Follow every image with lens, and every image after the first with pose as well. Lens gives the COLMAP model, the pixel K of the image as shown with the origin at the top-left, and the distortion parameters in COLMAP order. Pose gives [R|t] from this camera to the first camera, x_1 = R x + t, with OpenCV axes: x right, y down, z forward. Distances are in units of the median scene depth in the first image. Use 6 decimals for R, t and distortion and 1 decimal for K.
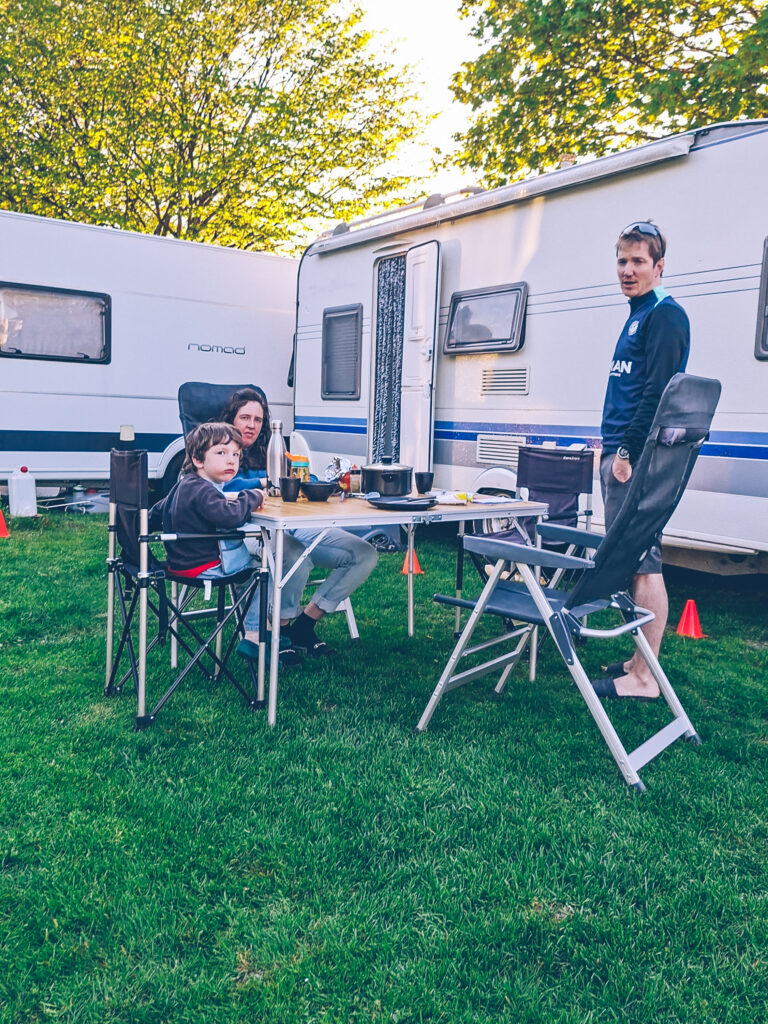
lens RADIAL K [[847.5, 0, 387.7], [0, 847.5, 512.3], [0, 0, 1]] dist [0.120809, -0.140242]
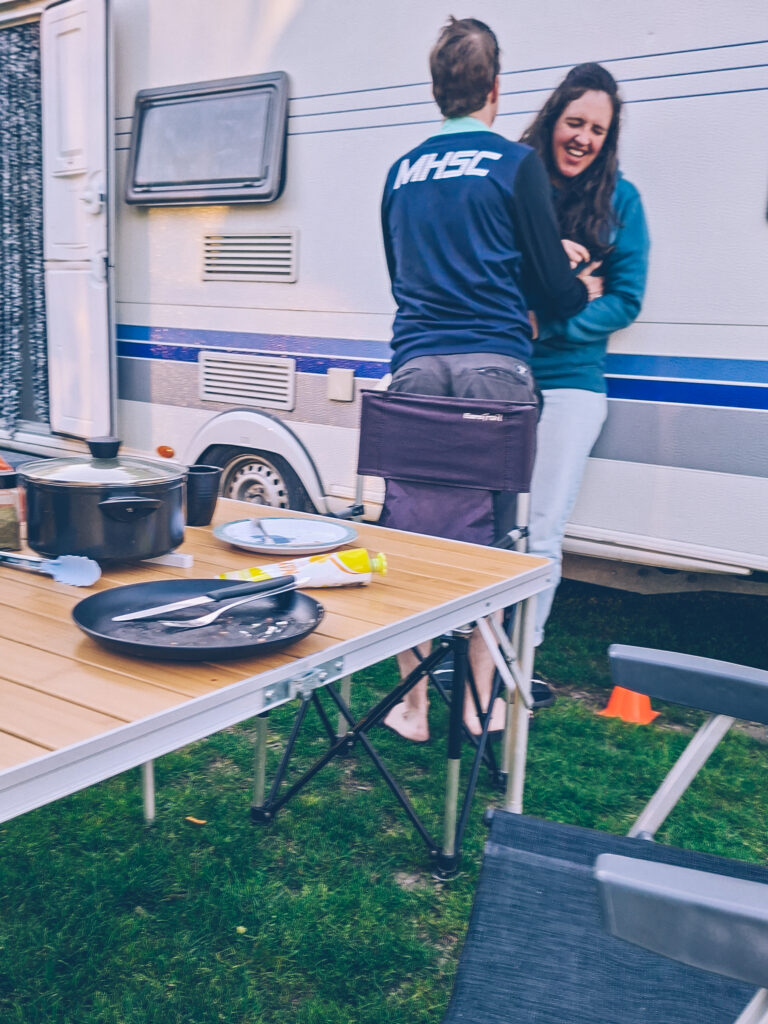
lens RADIAL K [[941.6, 0, 384.1], [0, 941.6, 538.6], [0, 0, 1]] dist [0.071694, -0.115245]
pose [[0.928008, -0.064483, 0.366937, -0.020937], [0.021397, 0.992507, 0.120302, -0.038266], [-0.371945, -0.103790, 0.922434, 0.335264]]
